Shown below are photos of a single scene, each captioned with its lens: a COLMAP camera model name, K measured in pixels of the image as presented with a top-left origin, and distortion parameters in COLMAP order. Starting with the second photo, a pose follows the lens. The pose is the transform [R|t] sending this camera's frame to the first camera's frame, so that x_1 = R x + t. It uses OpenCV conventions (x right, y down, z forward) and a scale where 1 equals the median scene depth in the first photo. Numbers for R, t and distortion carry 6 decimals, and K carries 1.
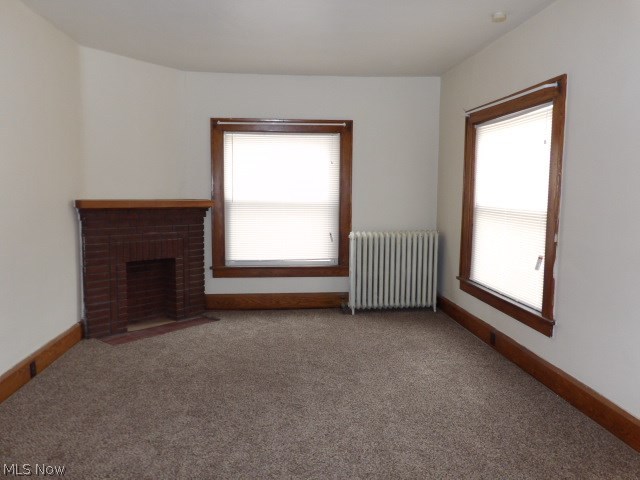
lens RADIAL K [[470.2, 0, 320.0], [0, 470.2, 240.0], [0, 0, 1]] dist [-0.003011, 0.012084]
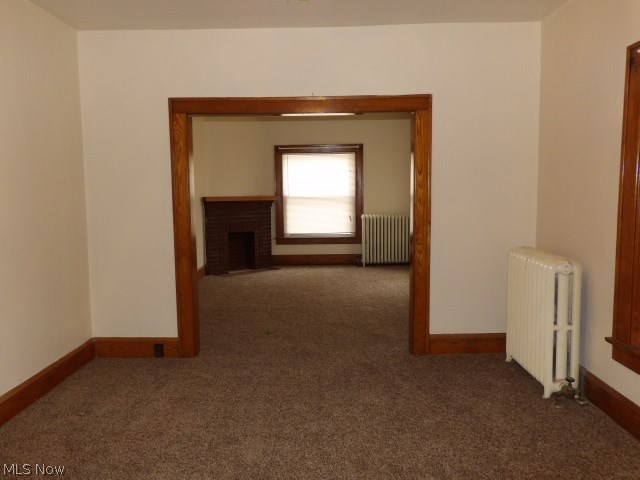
lens RADIAL K [[492.5, 0, 320.1], [0, 492.5, 236.7], [0, 0, 1]] dist [-0.003687, 0.002866]
pose [[0.992699, -0.009399, -0.120252, 0.122564], [0.008528, 0.999934, -0.007755, 0.068349], [0.120317, 0.006673, 0.992713, -0.653634]]
